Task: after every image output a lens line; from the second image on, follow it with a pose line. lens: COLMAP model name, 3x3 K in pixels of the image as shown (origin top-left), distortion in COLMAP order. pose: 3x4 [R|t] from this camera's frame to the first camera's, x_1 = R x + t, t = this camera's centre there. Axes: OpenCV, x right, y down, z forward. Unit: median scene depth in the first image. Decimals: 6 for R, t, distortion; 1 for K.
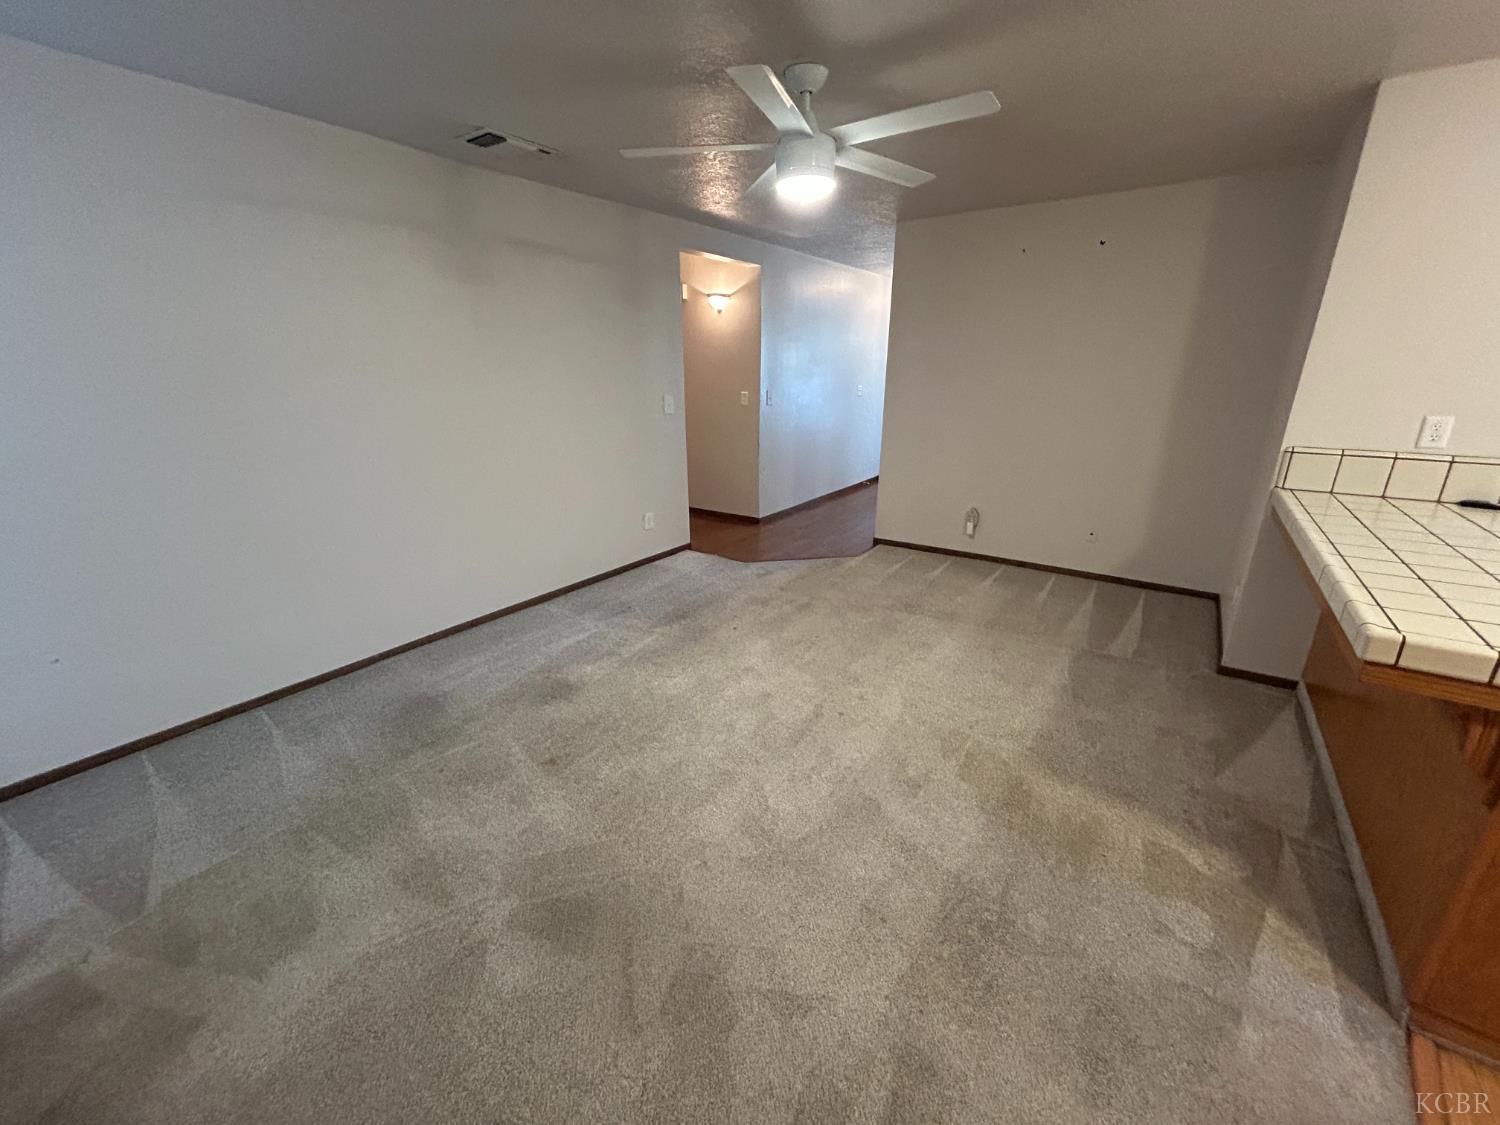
lens RADIAL K [[604.1, 0, 747.8], [0, 604.1, 561.5], [0, 0, 1]] dist [-0.000221, -0.000079]
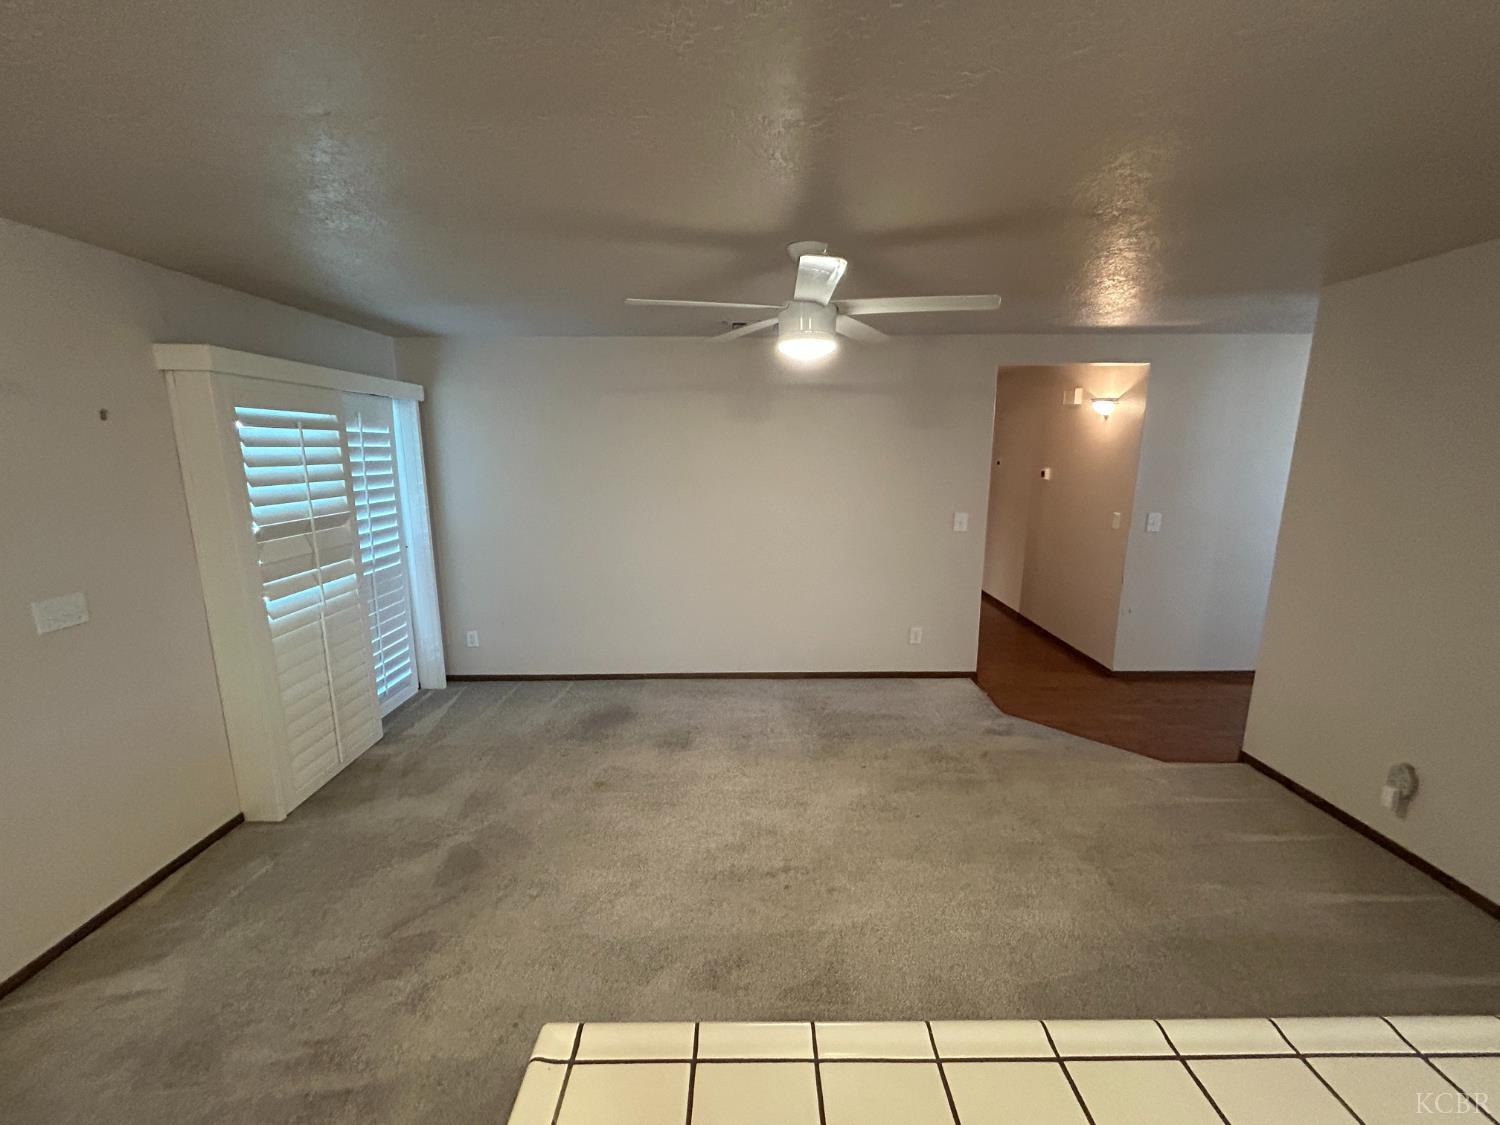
lens RADIAL K [[601.9, 0, 750.0], [0, 601.9, 562.5], [0, 0, 1]] dist [-0.000511, -0.000055]
pose [[0.580256, 0.154821, -0.799583, 0.530208], [-0.250238, 0.968167, 0.005866, -0.144936], [0.775038, 0.196682, 0.600527, 0.222805]]
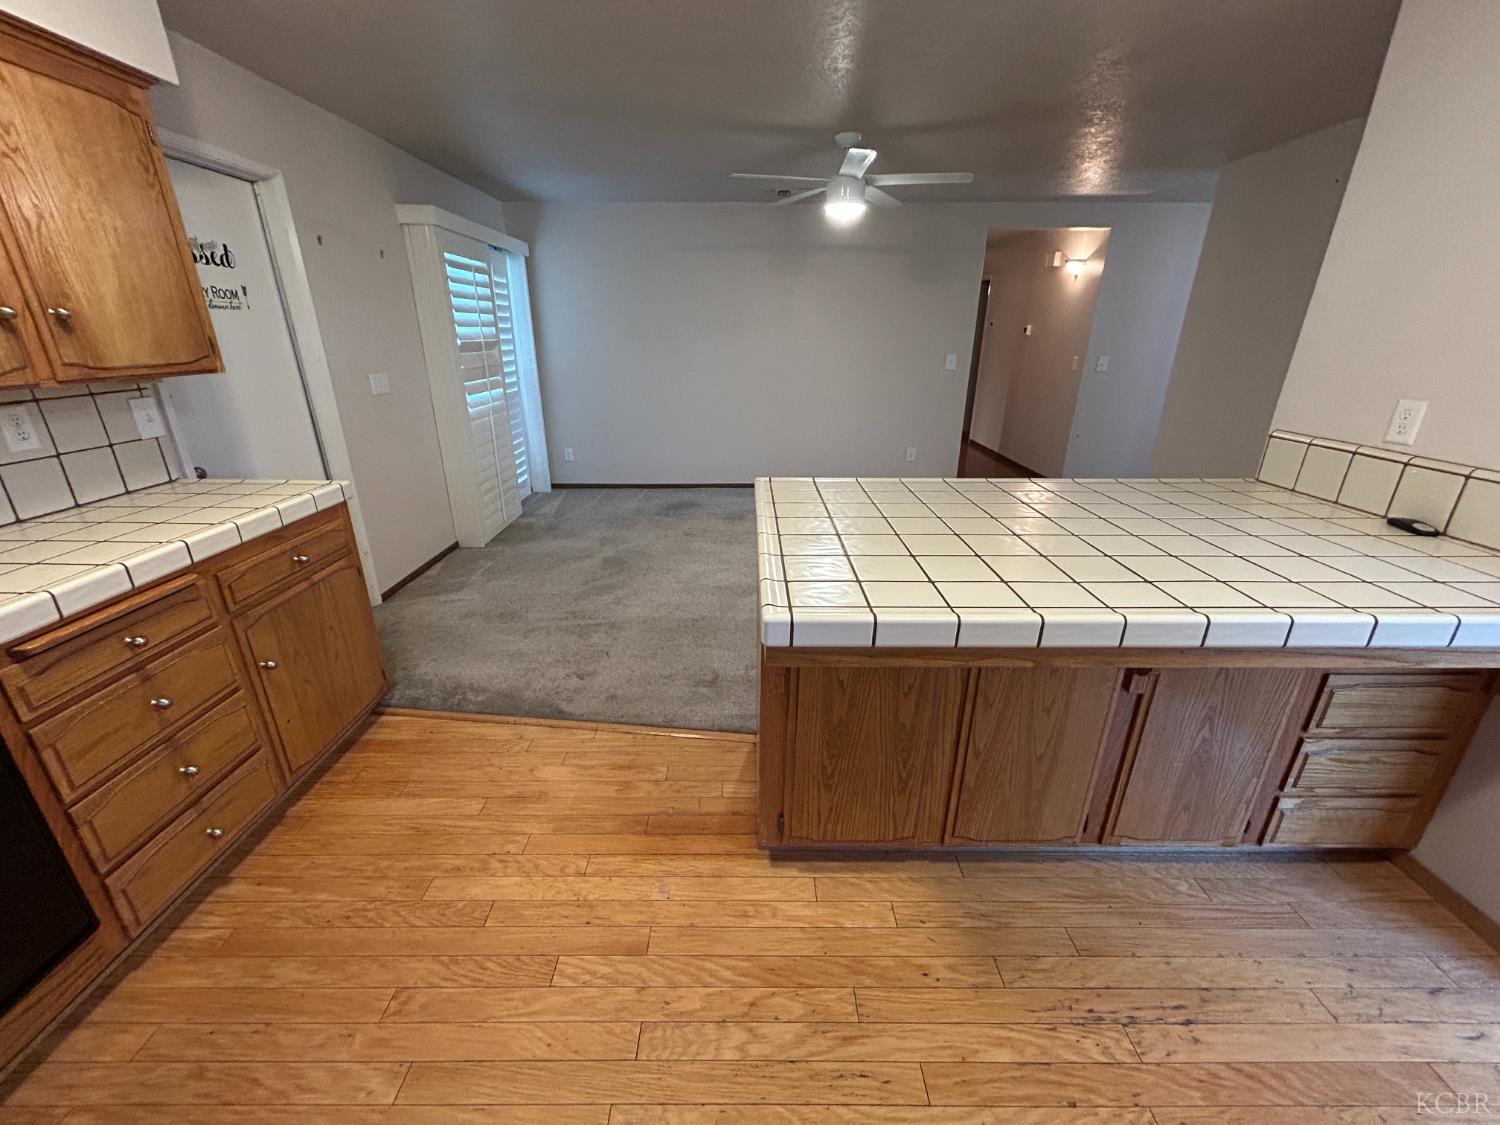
lens RADIAL K [[604.1, 0, 747.8], [0, 604.1, 561.5], [0, 0, 1]] dist [-0.000221, -0.000079]
pose [[0.575597, 0.295050, -0.762649, 0.805969], [-0.258121, 0.950512, 0.172918, 0.016329], [0.775927, 0.097324, 0.623270, -0.036320]]
